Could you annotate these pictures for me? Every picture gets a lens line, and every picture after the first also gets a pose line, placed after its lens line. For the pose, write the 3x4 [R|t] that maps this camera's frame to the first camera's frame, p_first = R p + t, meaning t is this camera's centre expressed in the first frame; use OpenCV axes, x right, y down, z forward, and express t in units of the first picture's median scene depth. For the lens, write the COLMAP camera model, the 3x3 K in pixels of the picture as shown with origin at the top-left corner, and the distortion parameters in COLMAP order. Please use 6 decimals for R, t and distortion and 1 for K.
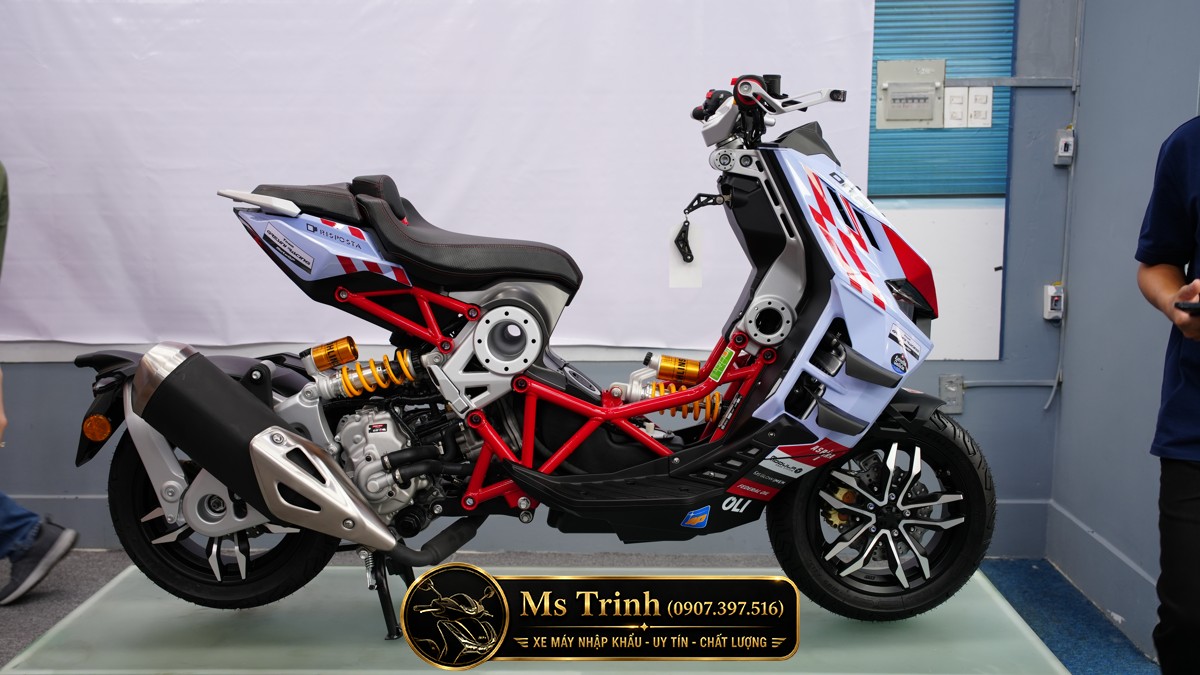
lens RADIAL K [[1158.5, 0, 600.0], [0, 1158.5, 337.5], [0, 0, 1]] dist [0.006850, 0.011948]
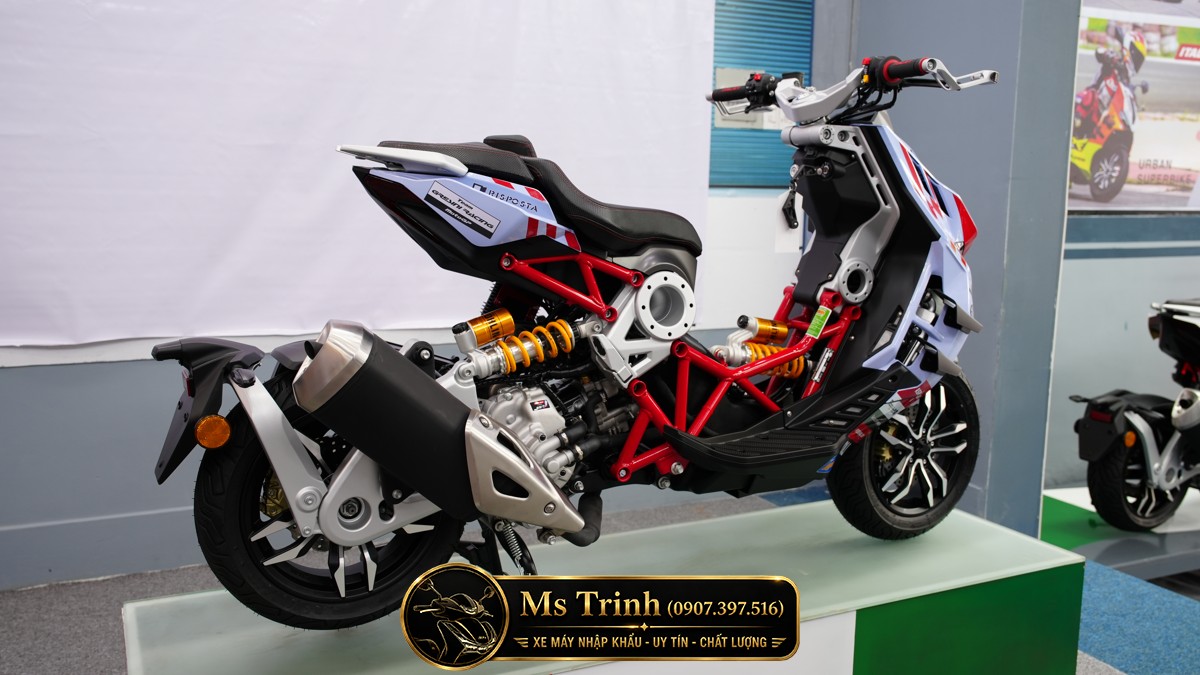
lens RADIAL K [[1015.6, 0, 600.0], [0, 1015.6, 337.5], [0, 0, 1]] dist [-0.012573, 0.002309]
pose [[0.886158, -0.047255, 0.460968, -0.519247], [0.045809, 0.998847, 0.014332, 0.014199], [-0.461114, 0.008416, 0.887301, 0.247205]]
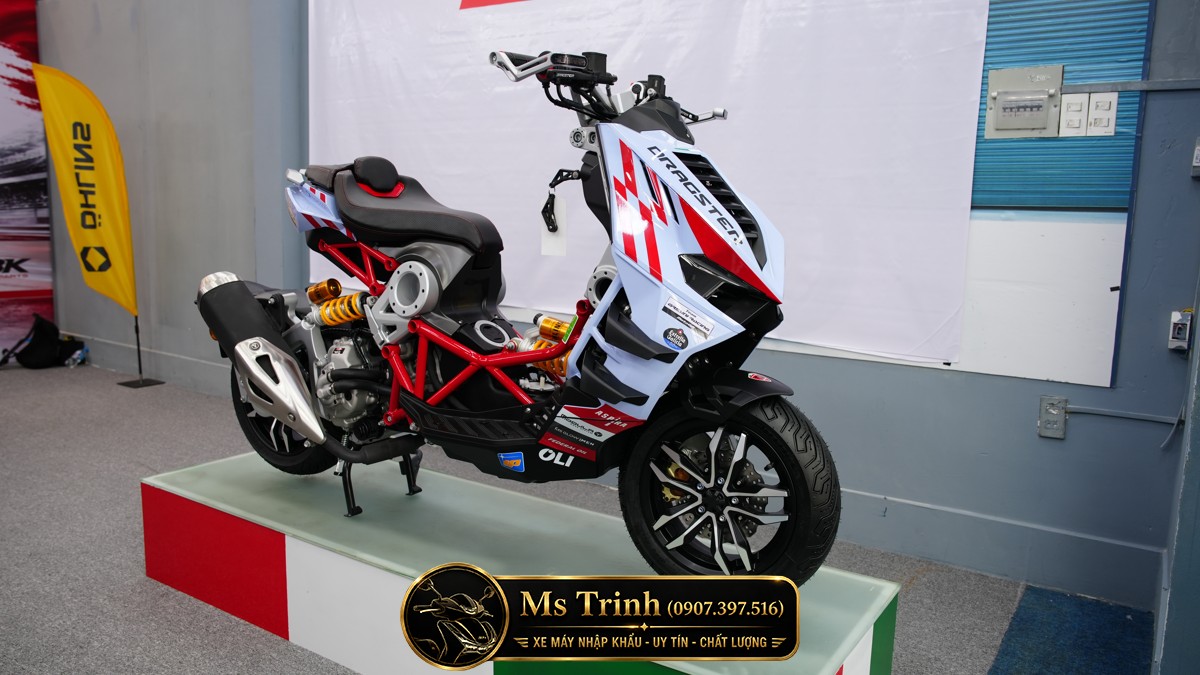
lens RADIAL K [[872.4, 0, 600.0], [0, 872.4, 337.5], [0, 0, 1]] dist [-0.095442, 0.085983]
pose [[0.847617, 0.102337, -0.520646, 0.552033], [-0.105212, 0.994157, 0.024124, 0.009708], [0.520073, 0.034330, 0.853431, 0.322267]]
